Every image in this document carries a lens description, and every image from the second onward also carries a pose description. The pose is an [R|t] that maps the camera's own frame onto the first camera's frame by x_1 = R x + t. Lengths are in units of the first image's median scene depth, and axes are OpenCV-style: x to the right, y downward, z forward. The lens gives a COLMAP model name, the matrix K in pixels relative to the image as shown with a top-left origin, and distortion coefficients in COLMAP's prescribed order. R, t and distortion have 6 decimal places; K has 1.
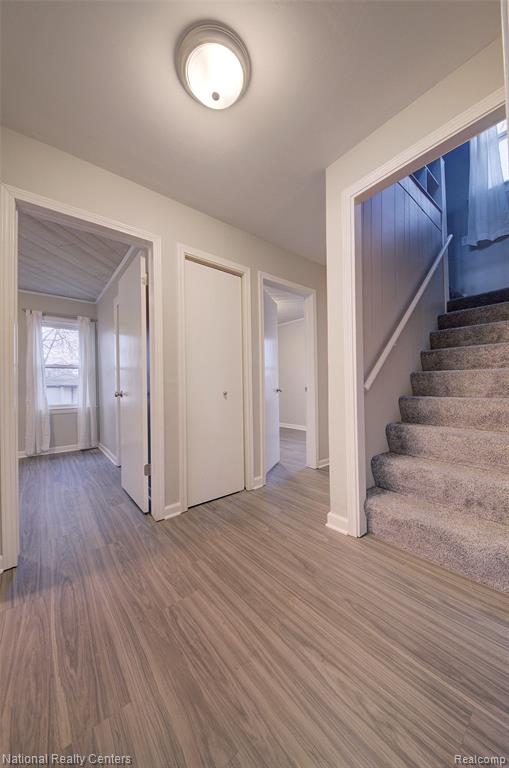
lens RADIAL K [[264.3, 0, 257.1], [0, 264.3, 385.9], [0, 0, 1]] dist [0.002840, -0.001141]
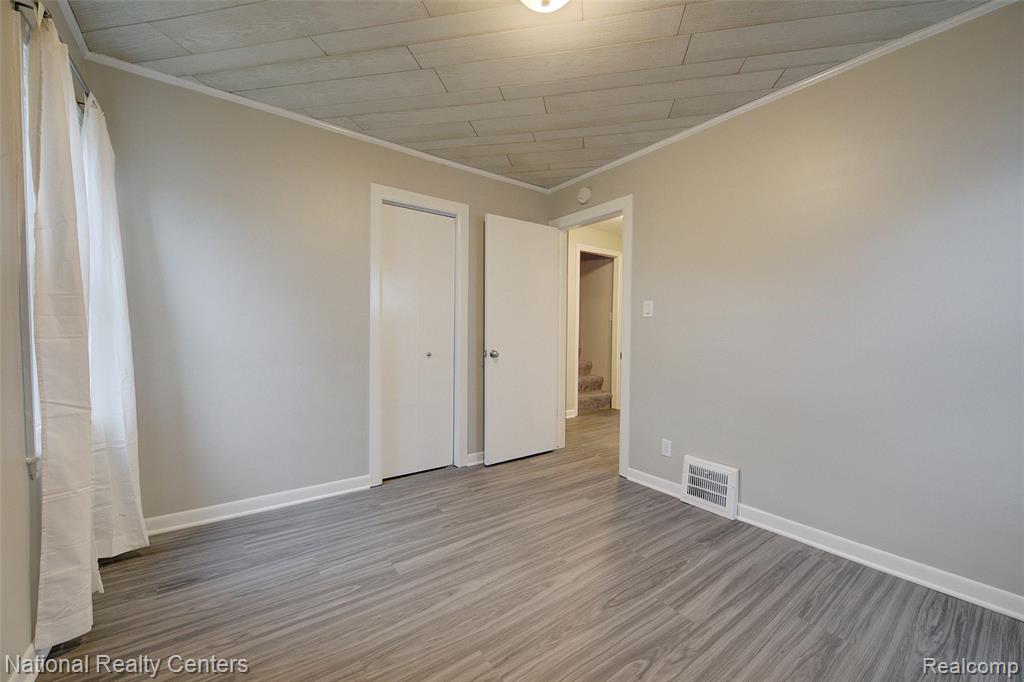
lens RADIAL K [[396.5, 0, 514.3], [0, 396.5, 342.9], [0, 0, 1]] dist [0.008230, -0.002634]
pose [[0.048157, -0.015329, 0.998722, -2.839385], [-0.014021, 0.999773, 0.016021, -0.036791], [-0.998741, -0.014775, 0.047931, 1.409821]]
